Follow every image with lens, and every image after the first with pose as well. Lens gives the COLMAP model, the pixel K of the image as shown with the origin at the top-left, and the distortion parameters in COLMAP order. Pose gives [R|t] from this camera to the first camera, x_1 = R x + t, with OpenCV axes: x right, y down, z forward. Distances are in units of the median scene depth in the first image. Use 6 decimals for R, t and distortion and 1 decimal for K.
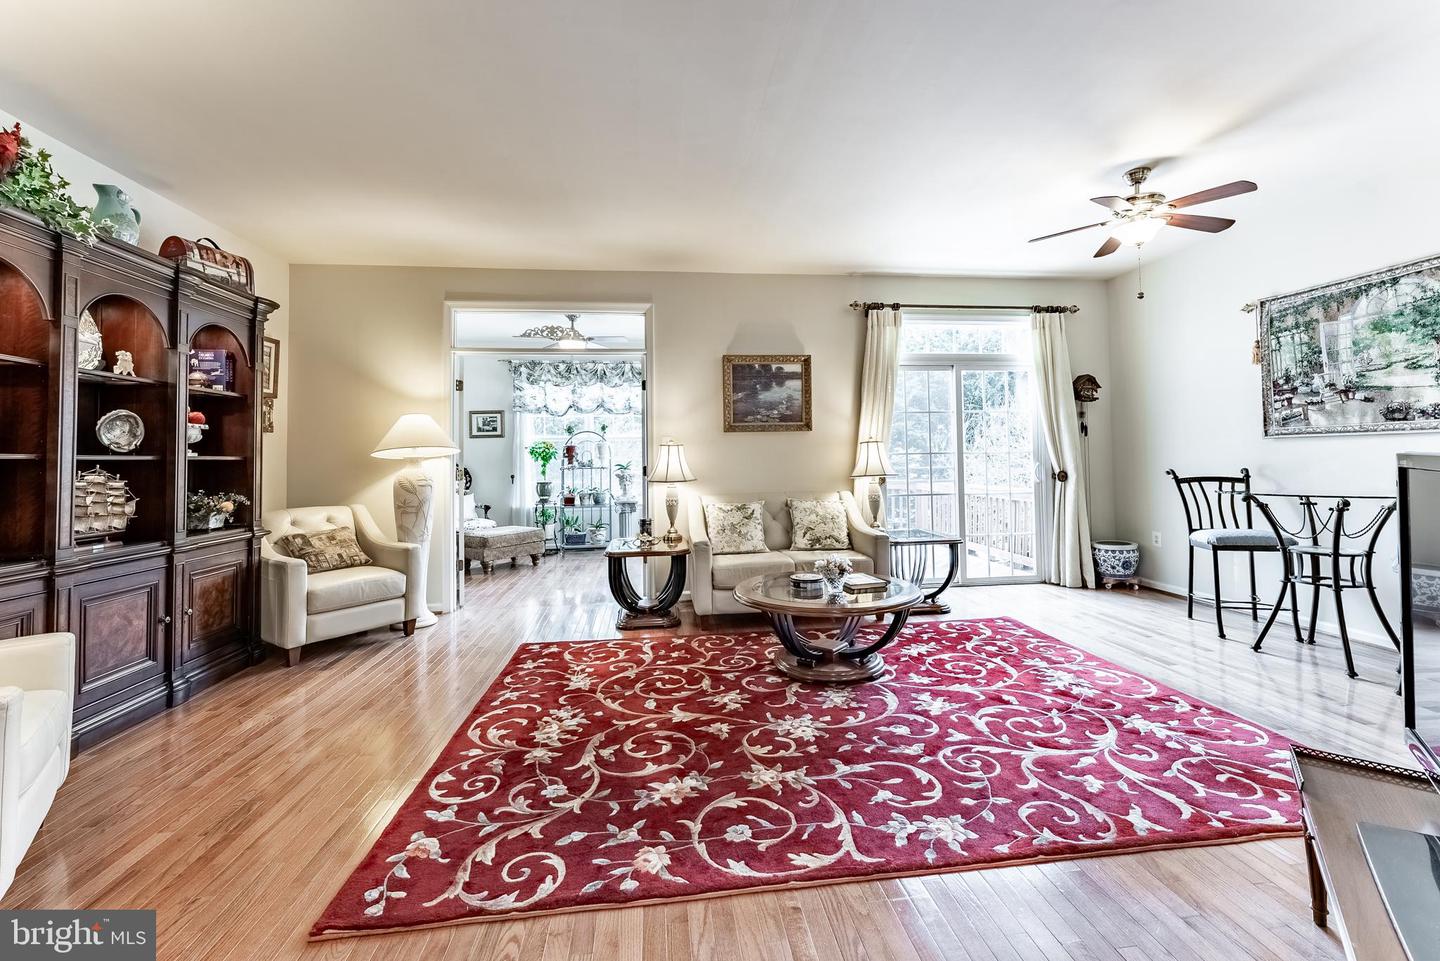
lens RADIAL K [[599.1, 0, 711.0], [0, 599.1, 475.7], [0, 0, 1]] dist [-0.000307, -0.000015]
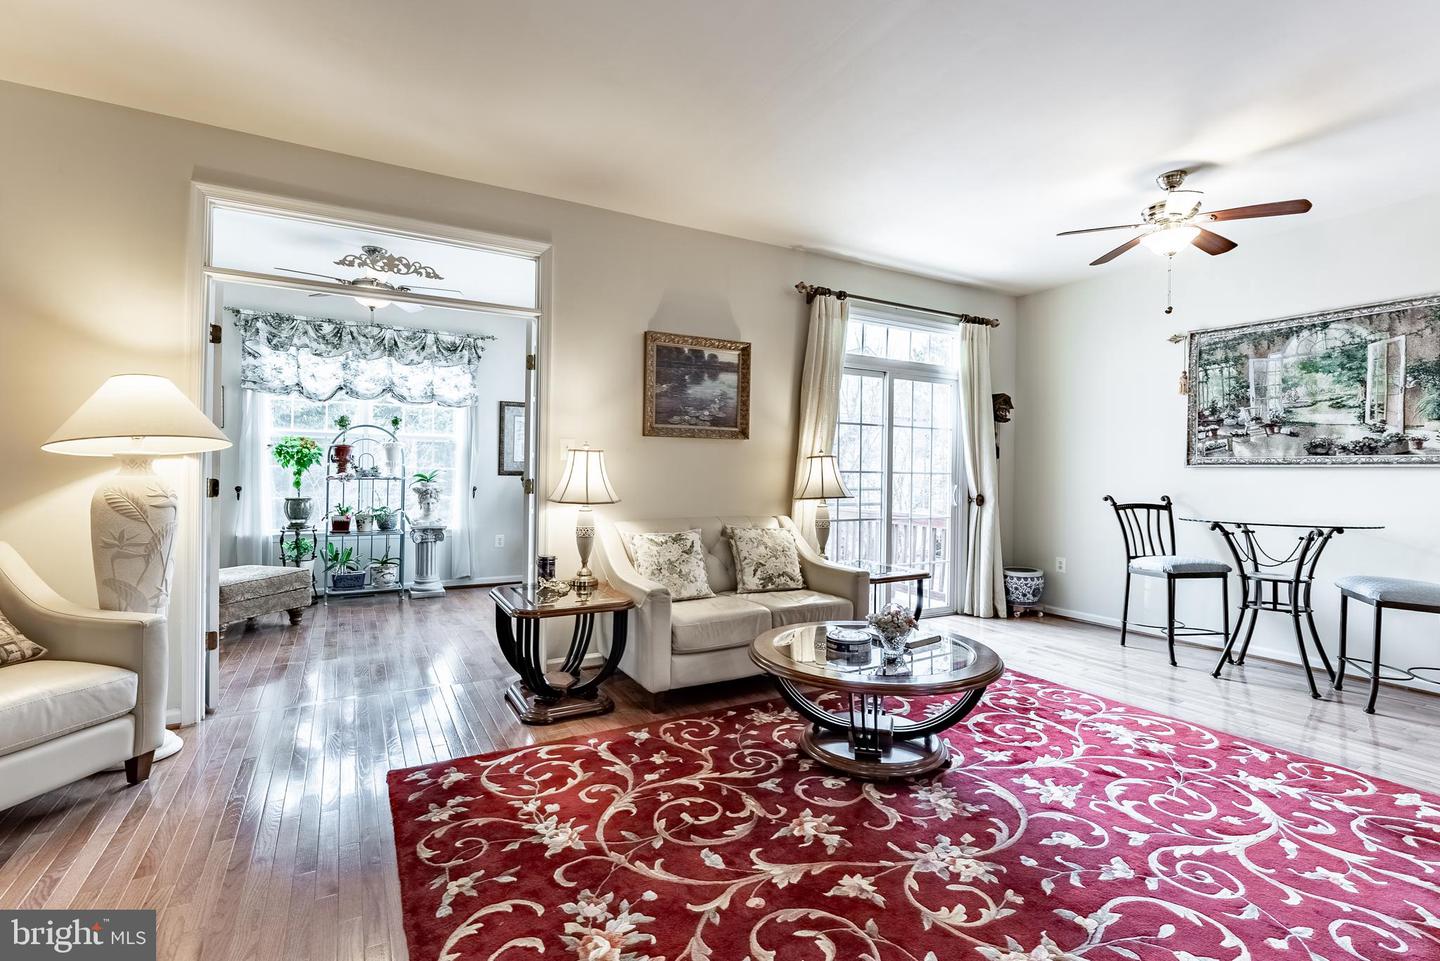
lens RADIAL K [[673.2, 0, 719.7], [0, 673.2, 503.0], [0, 0, 1]] dist [-0.003768, -0.000177]
pose [[0.921474, 0.009581, 0.388322, -0.255865], [-0.016345, 0.999767, 0.014120, -0.003883], [-0.388096, -0.019358, 0.921416, 0.238641]]
